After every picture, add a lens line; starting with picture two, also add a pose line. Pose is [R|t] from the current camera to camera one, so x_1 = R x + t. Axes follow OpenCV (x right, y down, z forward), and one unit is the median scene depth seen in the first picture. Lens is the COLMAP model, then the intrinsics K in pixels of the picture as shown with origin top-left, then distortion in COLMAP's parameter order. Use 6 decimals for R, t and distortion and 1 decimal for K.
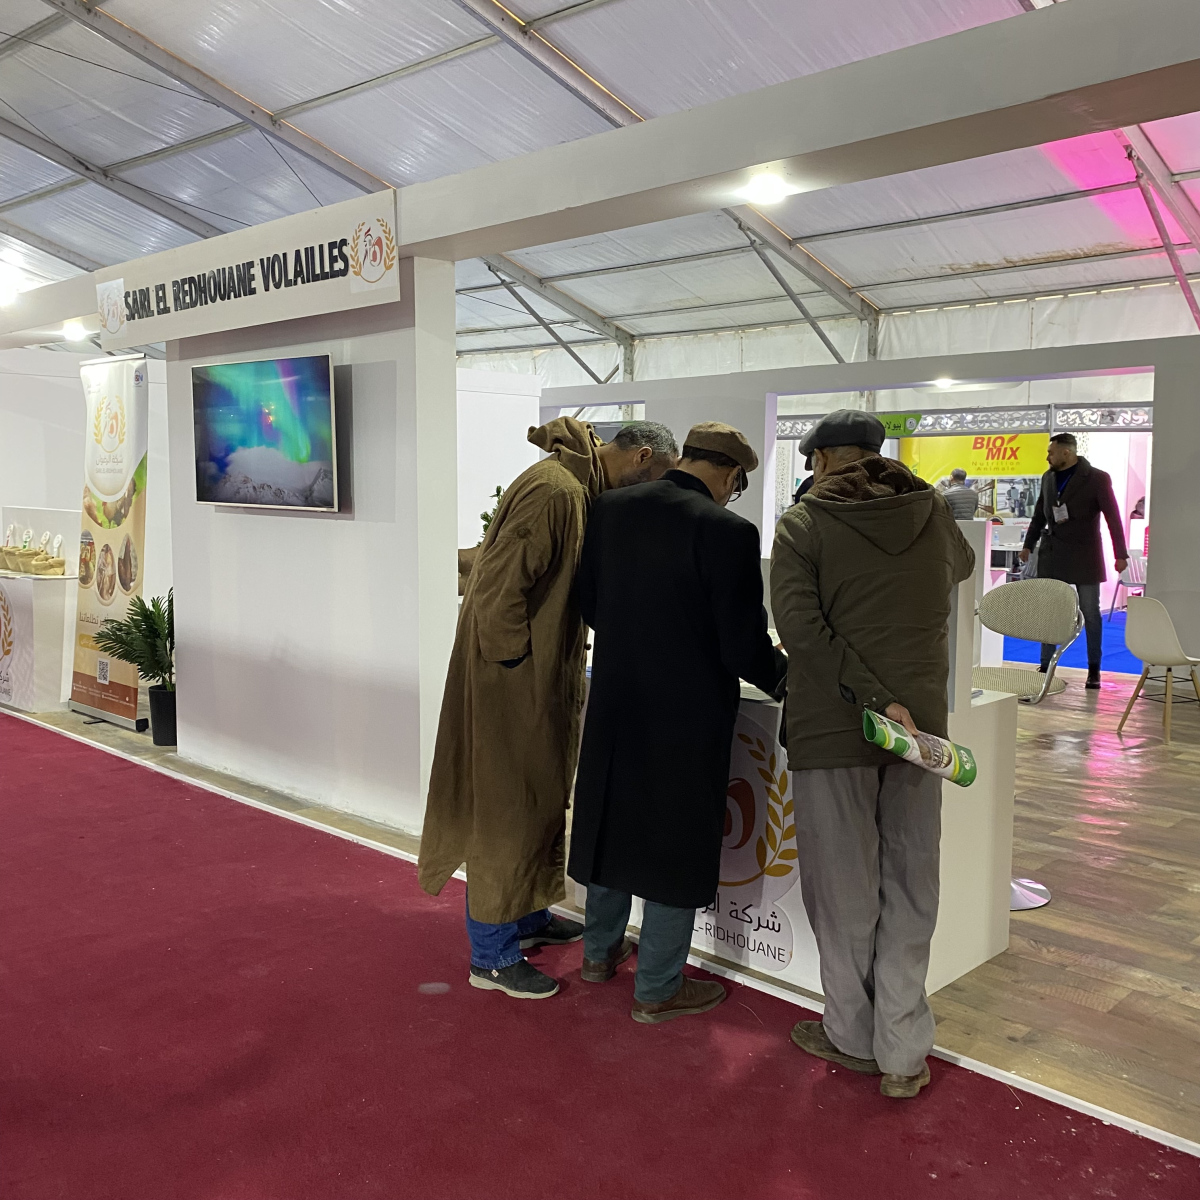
lens RADIAL K [[1190.8, 0, 566.5], [0, 1190.8, 603.9], [0, 0, 1]] dist [0.091602, -0.144909]
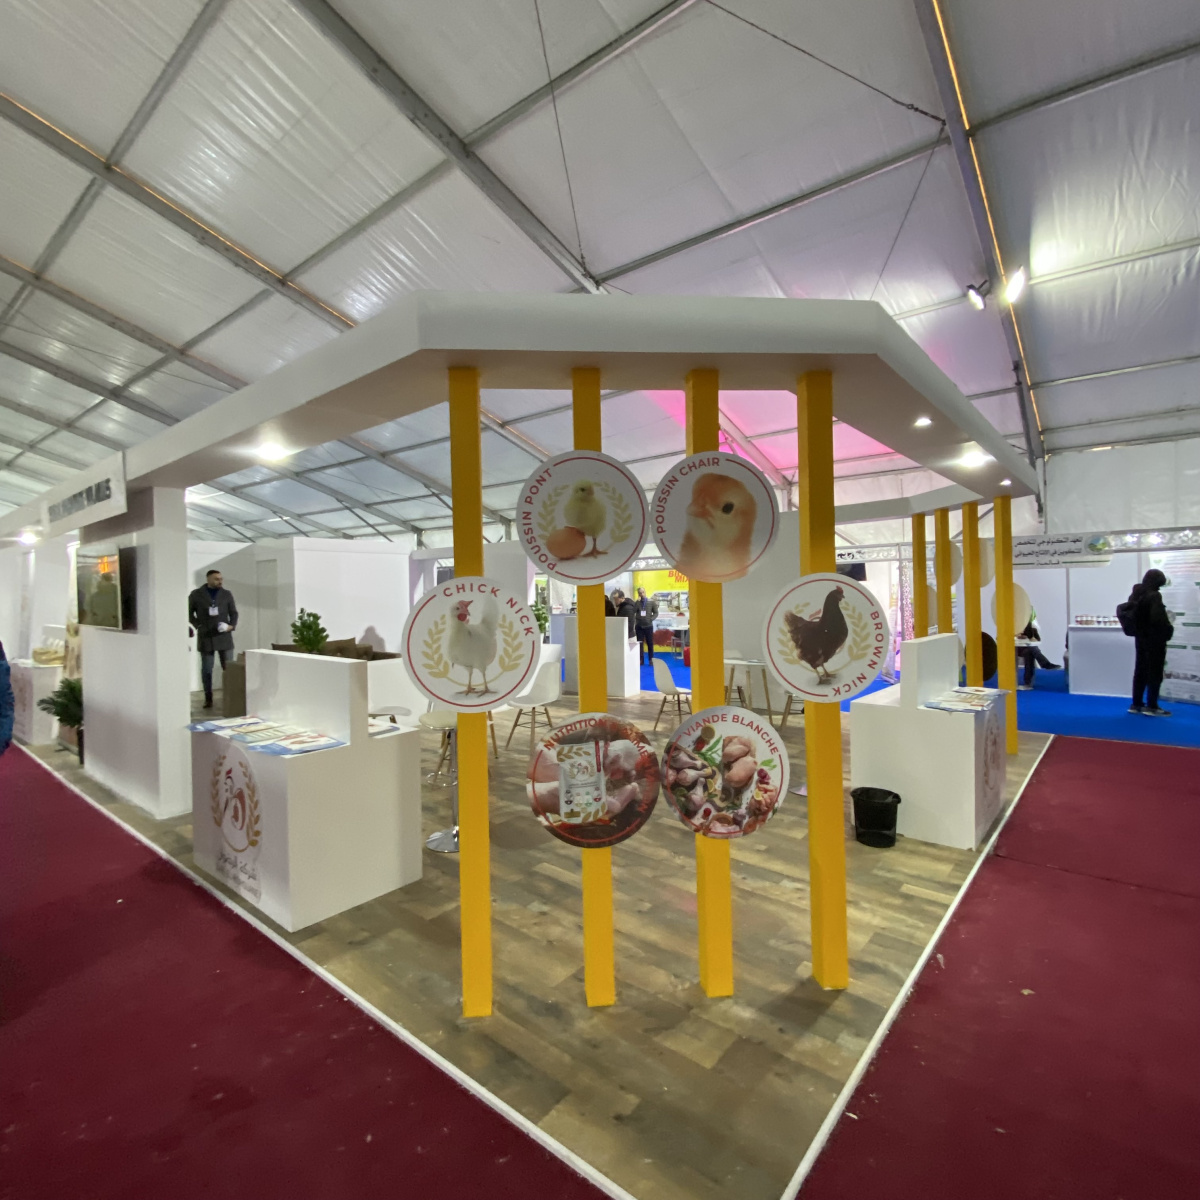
lens RADIAL K [[634.1, 0, 595.8], [0, 634.1, 590.7], [0, 0, 1]] dist [0.045678, -0.047544]
pose [[0.996598, -0.021985, 0.079427, 0.153851], [0.030154, 0.994207, -0.103161, -0.006351], [-0.076699, 0.105205, 0.991488, 0.007537]]
